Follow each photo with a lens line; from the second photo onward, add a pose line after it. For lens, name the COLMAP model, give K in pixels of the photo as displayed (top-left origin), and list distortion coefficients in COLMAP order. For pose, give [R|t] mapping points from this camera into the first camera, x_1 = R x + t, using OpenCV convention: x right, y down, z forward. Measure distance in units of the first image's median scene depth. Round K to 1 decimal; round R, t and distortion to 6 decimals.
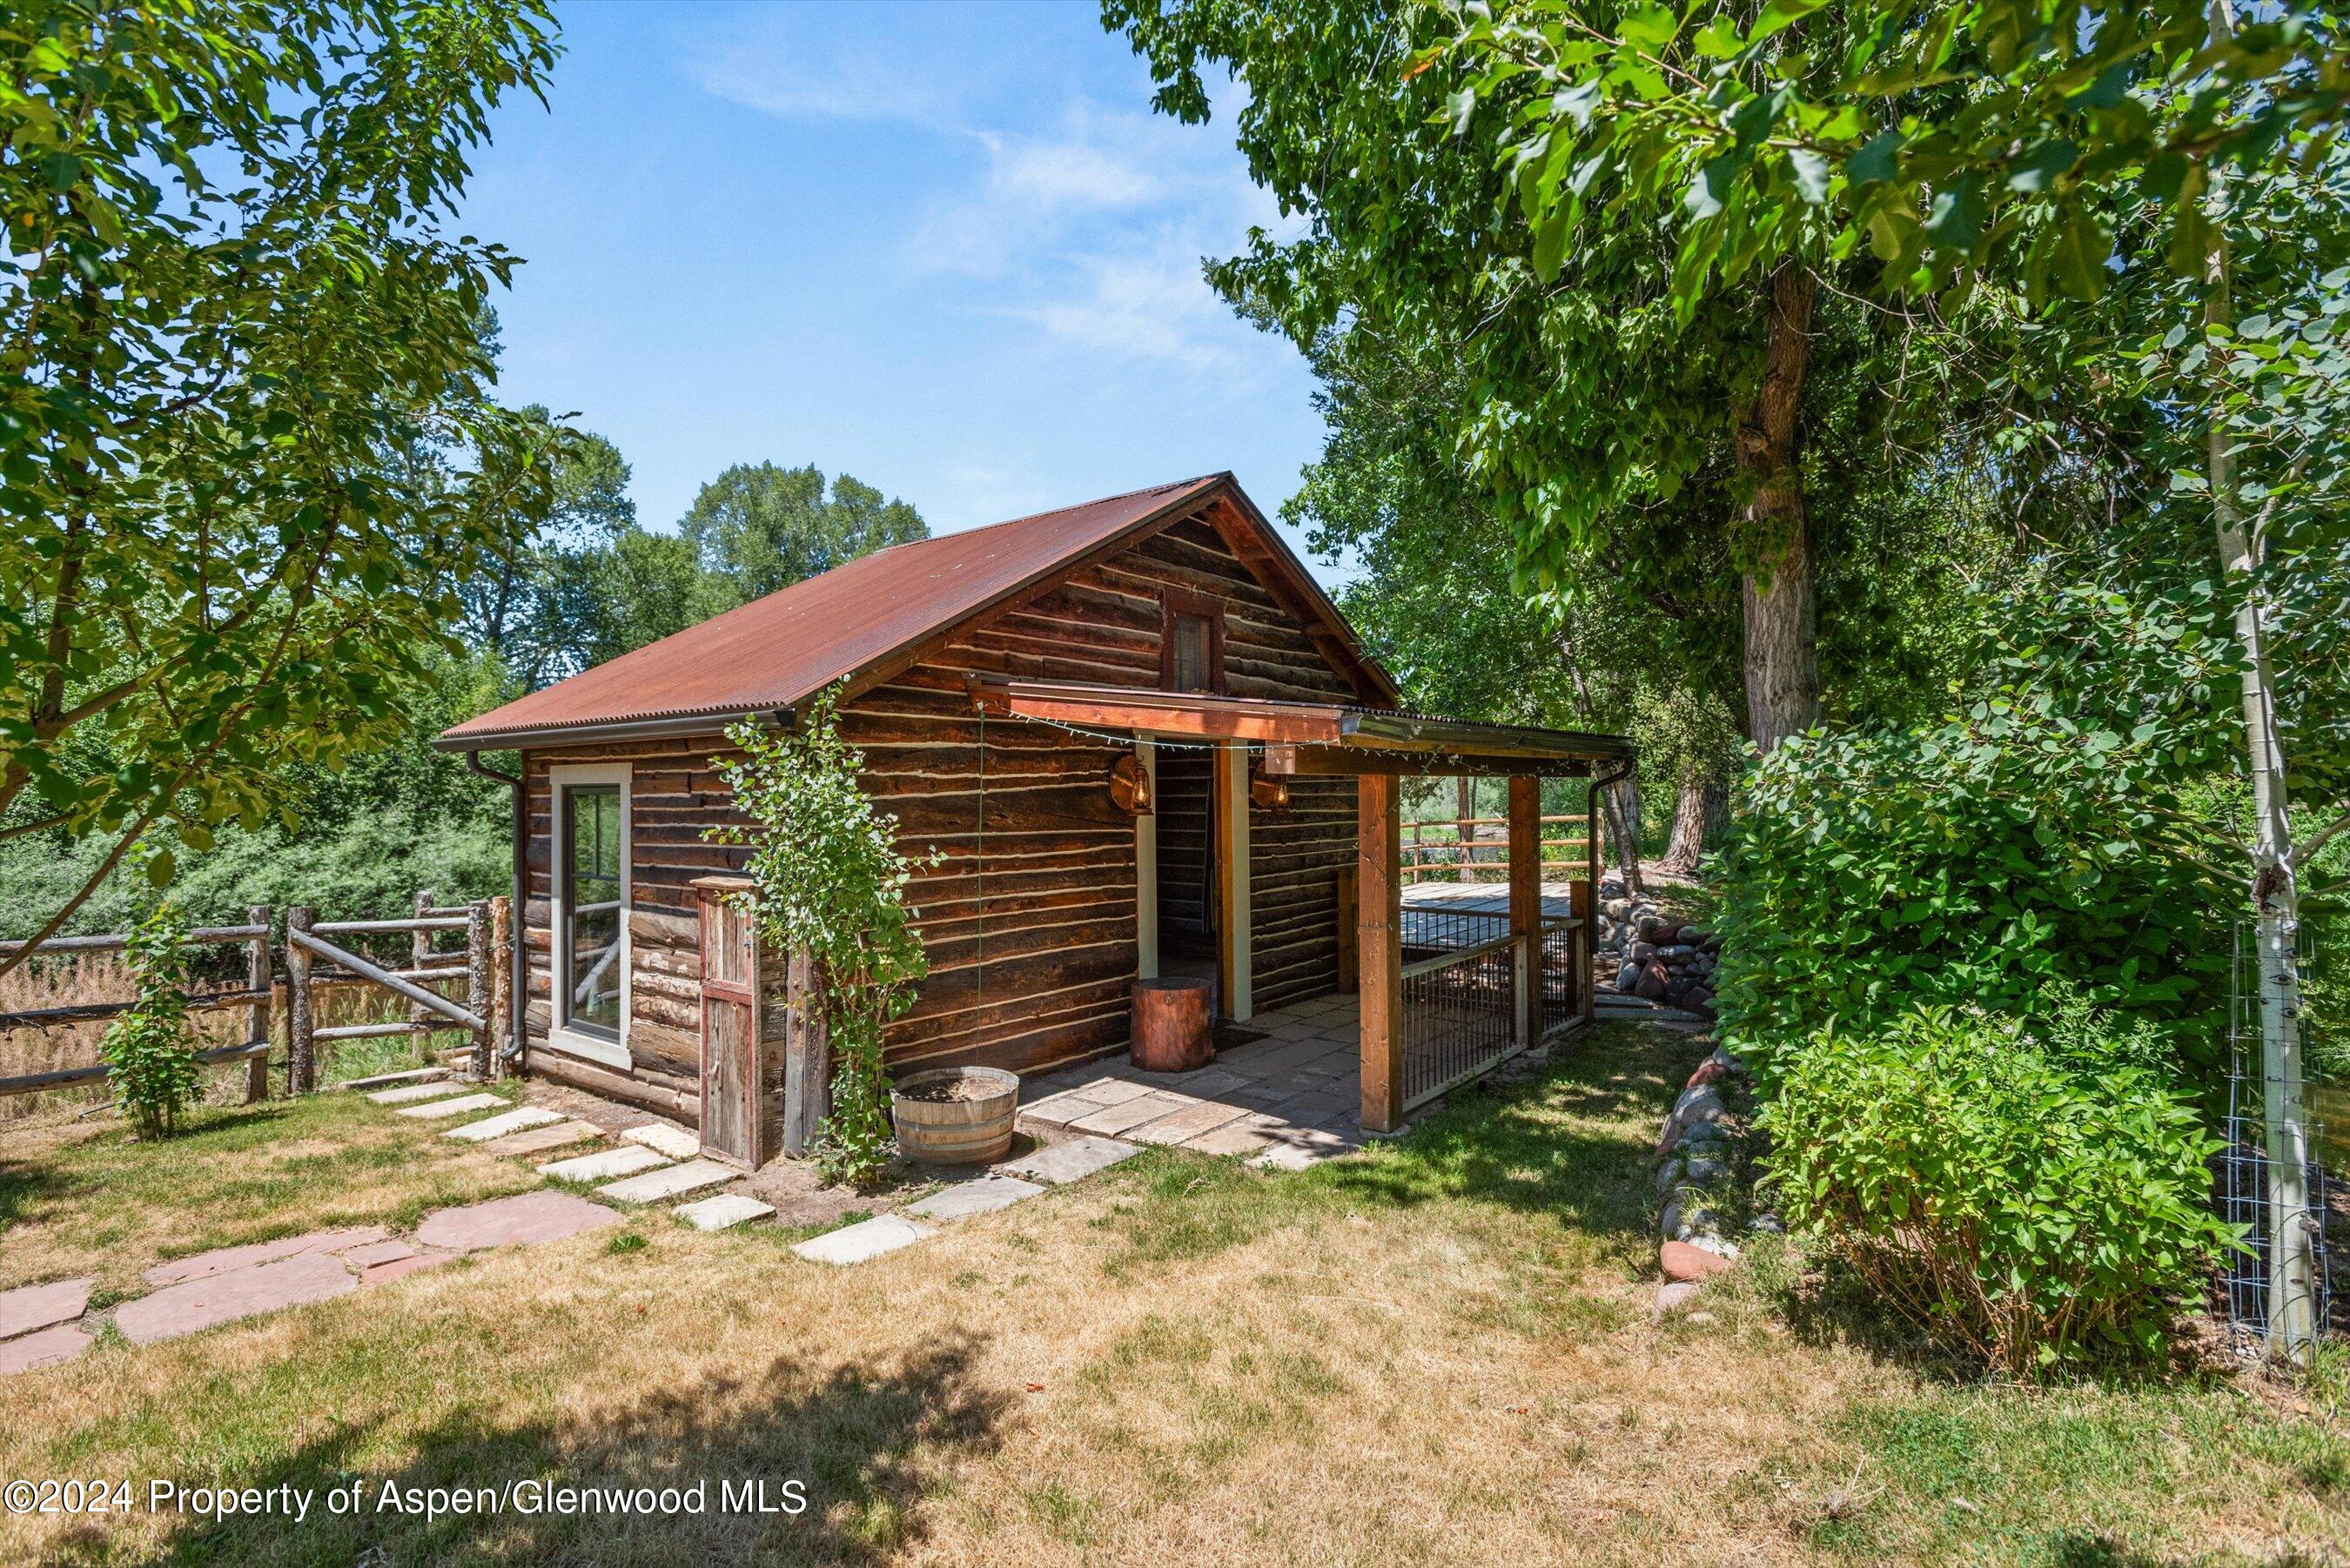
lens RADIAL K [[1156.5, 0, 1175.0], [0, 1156.5, 784.0], [0, 0, 1]] dist [0.000734, 0.000461]
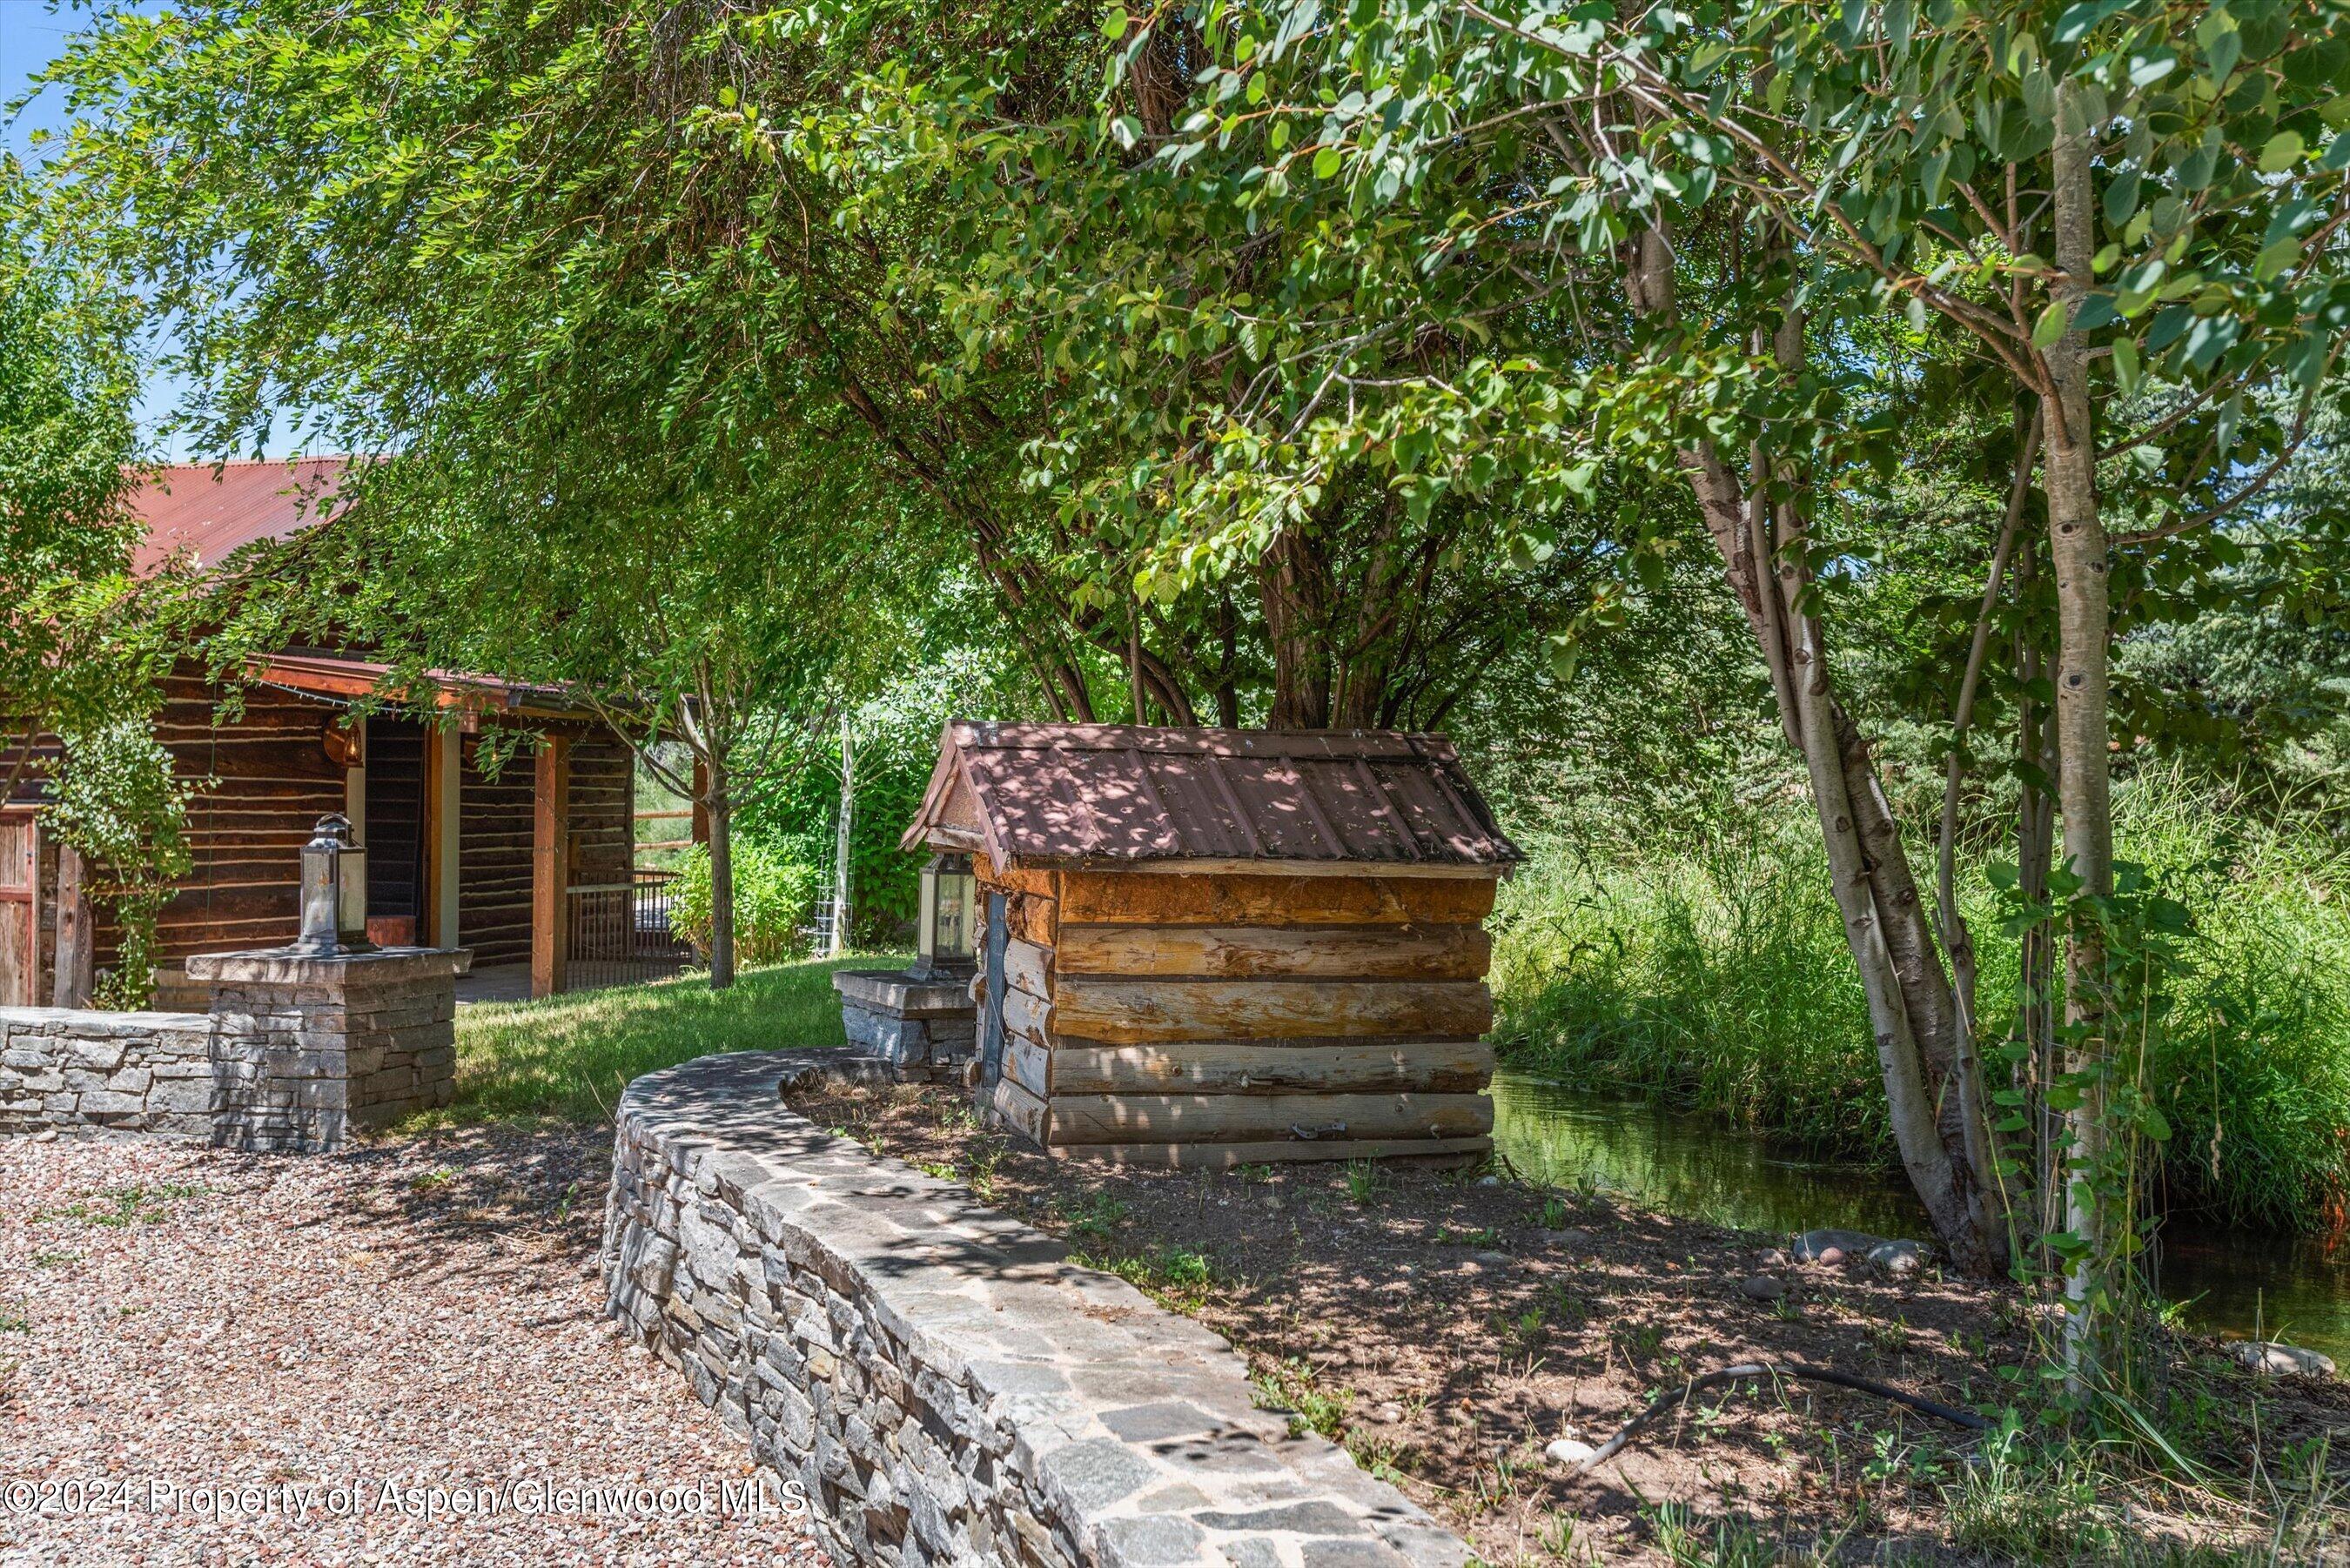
lens RADIAL K [[1885.3, 0, 1175.0], [0, 1885.3, 784.0], [0, 0, 1]] dist [-0.058402, 0.018533]
pose [[0.918684, 0.019766, 0.394498, -0.013445], [-0.023309, 0.999720, 0.004190, 0.022928], [-0.394305, -0.013045, 0.918887, -1.346505]]
